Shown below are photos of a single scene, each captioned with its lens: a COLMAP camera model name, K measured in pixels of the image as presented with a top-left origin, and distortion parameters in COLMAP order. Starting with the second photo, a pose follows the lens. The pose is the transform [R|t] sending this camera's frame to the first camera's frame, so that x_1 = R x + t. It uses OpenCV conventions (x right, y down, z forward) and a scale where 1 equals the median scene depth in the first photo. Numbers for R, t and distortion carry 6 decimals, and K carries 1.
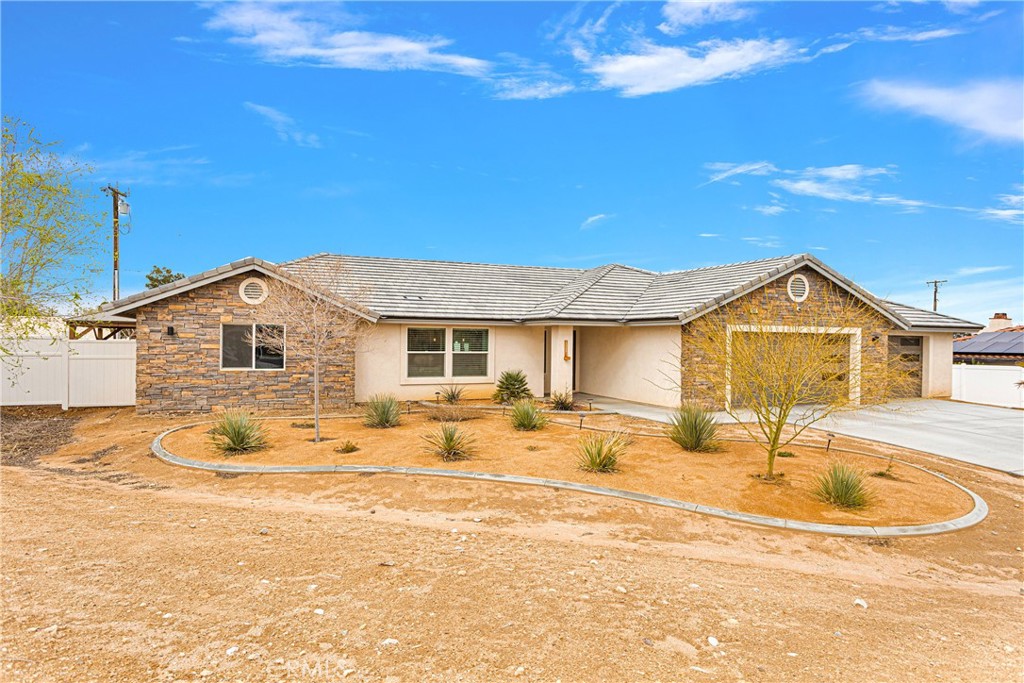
lens RADIAL K [[602.8, 0, 512.0], [0, 602.8, 341.5], [0, 0, 1]] dist [0.000577, 0.000506]
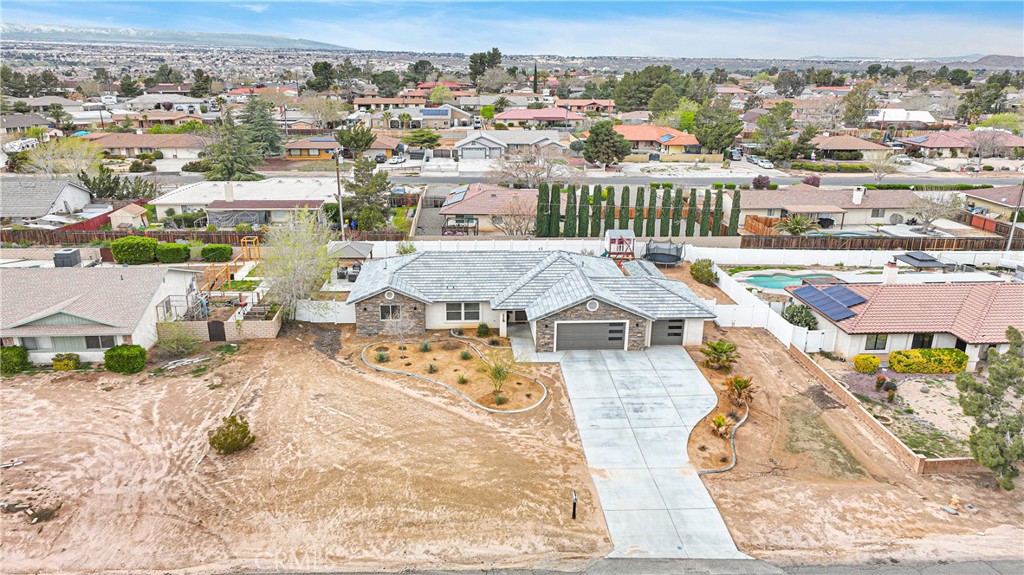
lens RADIAL K [[709.7, 0, 512.0], [0, 709.7, 287.5], [0, 0, 1]] dist [0.002448, 0.001952]
pose [[0.942914, 0.103511, -0.316542, 1.067808], [-0.001264, 0.951577, 0.307408, -1.036914], [0.333034, -0.289459, 0.897386, -1.646275]]
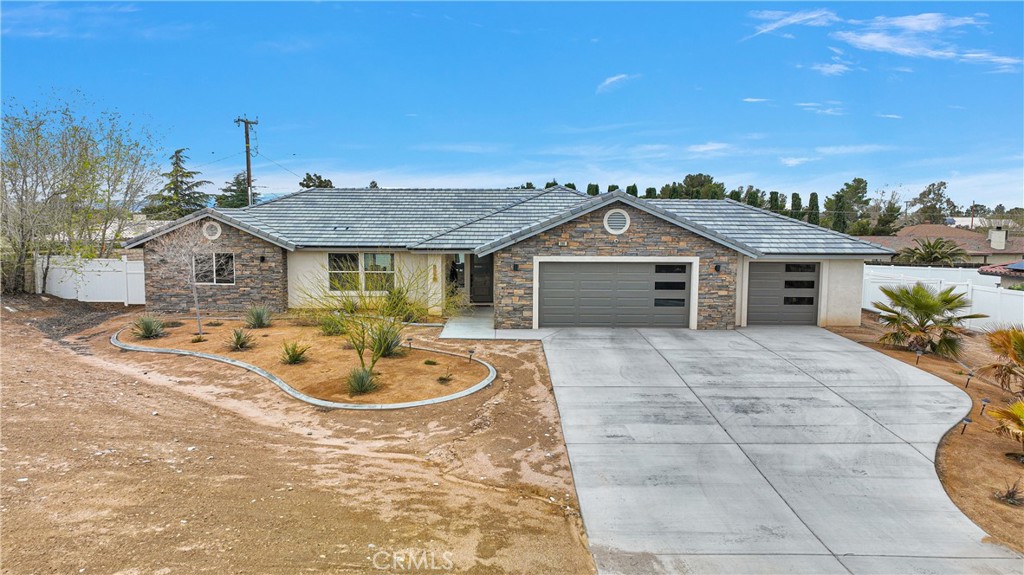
lens RADIAL K [[709.7, 0, 512.0], [0, 709.7, 287.5], [0, 0, 1]] dist [0.002448, 0.001952]
pose [[0.922381, 0.030994, -0.385035, 0.804822], [0.003953, 0.995966, 0.089640, -0.086237], [0.386261, -0.084204, 0.918538, -0.274604]]
